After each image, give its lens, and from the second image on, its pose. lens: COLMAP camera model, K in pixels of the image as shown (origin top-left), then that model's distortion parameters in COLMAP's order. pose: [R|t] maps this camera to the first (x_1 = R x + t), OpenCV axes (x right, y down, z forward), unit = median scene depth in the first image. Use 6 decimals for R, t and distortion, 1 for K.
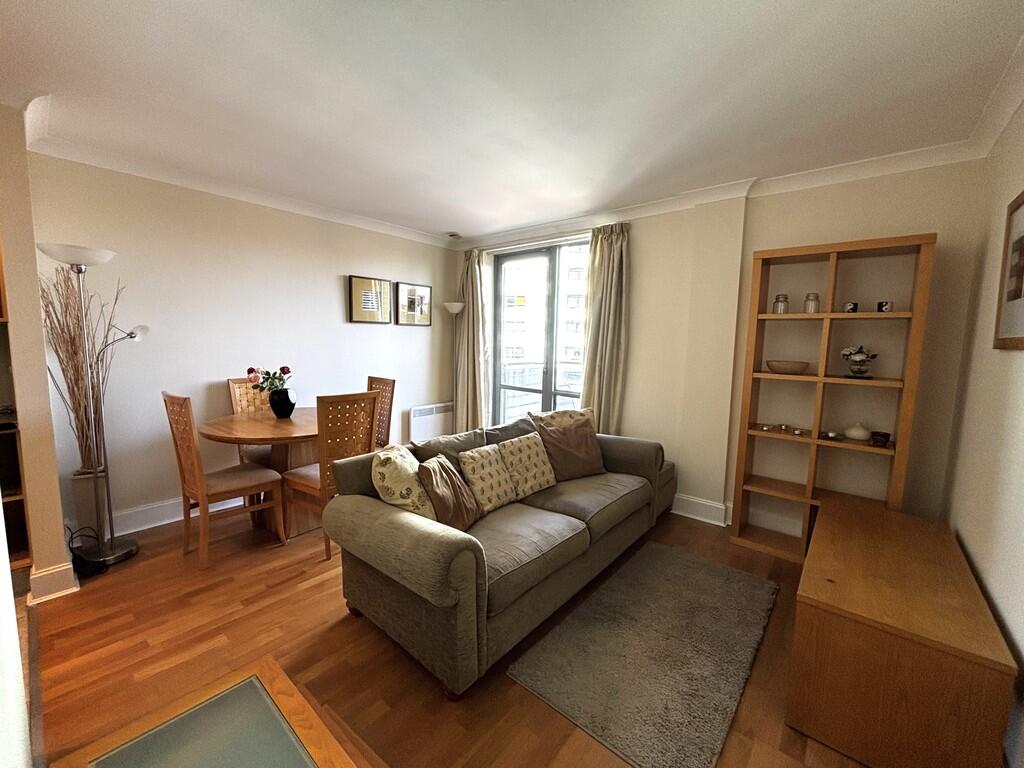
lens RADIAL K [[412.3, 0, 512.0], [0, 412.3, 384.0], [0, 0, 1]] dist [-0.000663, -0.000054]
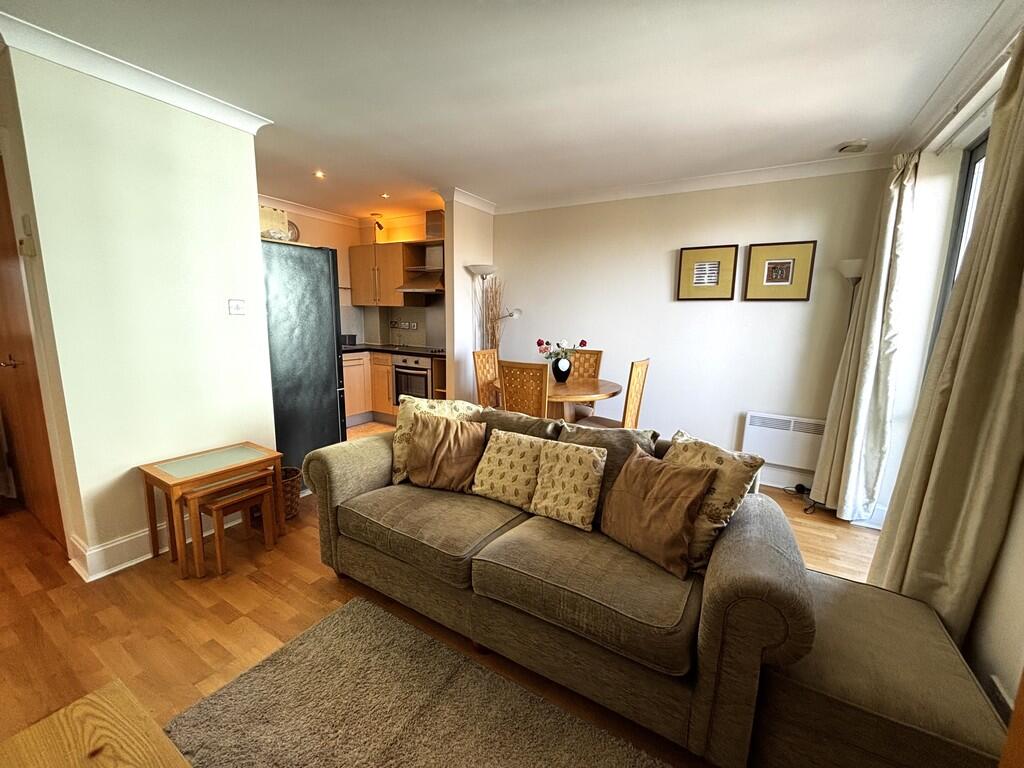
lens RADIAL K [[412.3, 0, 512.0], [0, 412.3, 384.0], [0, 0, 1]] dist [-0.000663, -0.000054]
pose [[0.160041, 0.146011, -0.976252, 0.469275], [-0.126549, 0.983873, 0.126405, -0.036798], [0.978965, 0.103314, 0.175938, 0.499644]]
